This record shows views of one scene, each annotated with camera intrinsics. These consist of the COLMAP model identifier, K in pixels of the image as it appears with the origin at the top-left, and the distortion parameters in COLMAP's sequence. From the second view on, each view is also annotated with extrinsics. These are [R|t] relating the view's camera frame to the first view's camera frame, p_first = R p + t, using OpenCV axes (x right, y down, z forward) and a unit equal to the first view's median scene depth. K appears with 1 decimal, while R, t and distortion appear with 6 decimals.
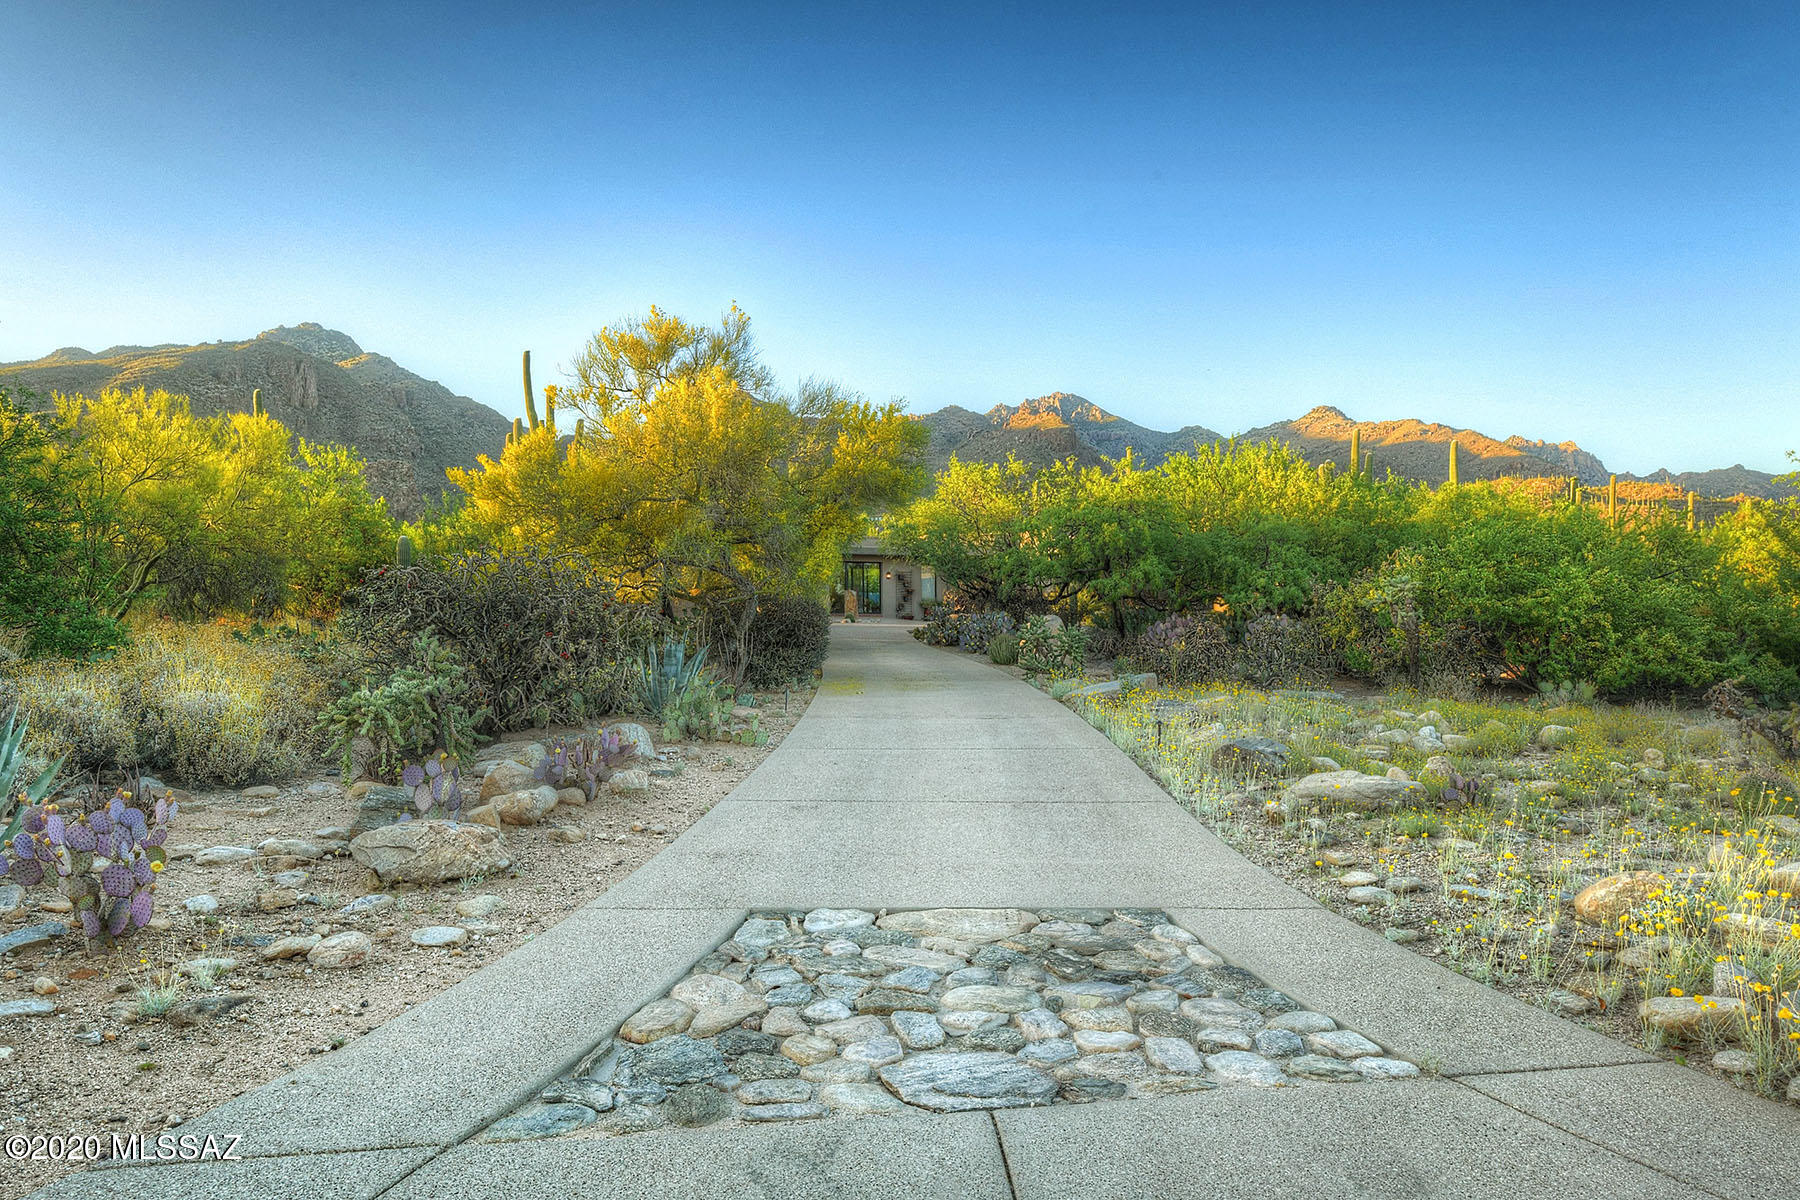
lens RADIAL K [[1248.5, 0, 898.5], [0, 1248.5, 603.8], [0, 0, 1]] dist [0.000795, 0.000024]
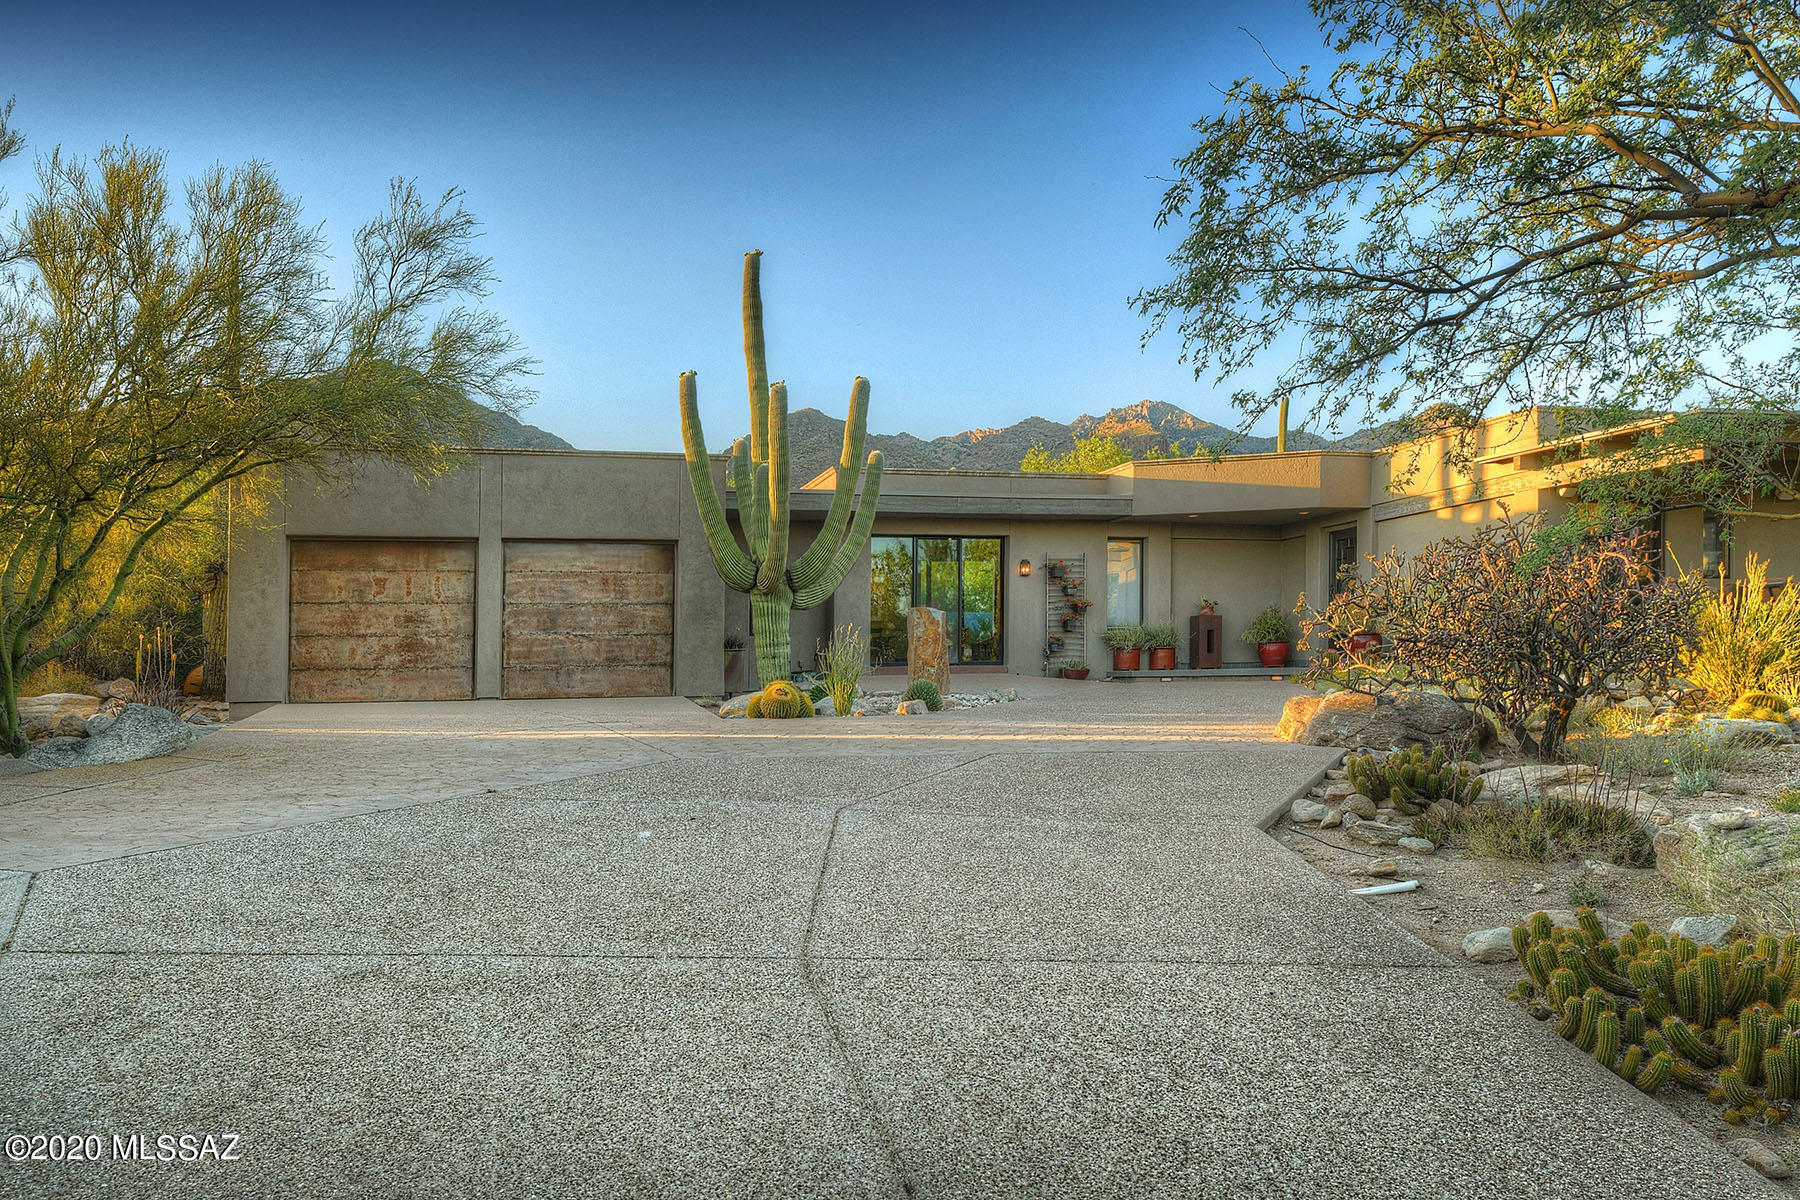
lens RADIAL K [[1248.5, 0, 899.8], [0, 1248.5, 605.3], [0, 0, 1]] dist [0.000795, 0.000024]
pose [[0.998025, -0.007540, -0.062365, -0.022435], [0.006684, 0.999881, -0.013924, -0.005471], [0.062463, 0.013480, 0.997956, 0.597983]]
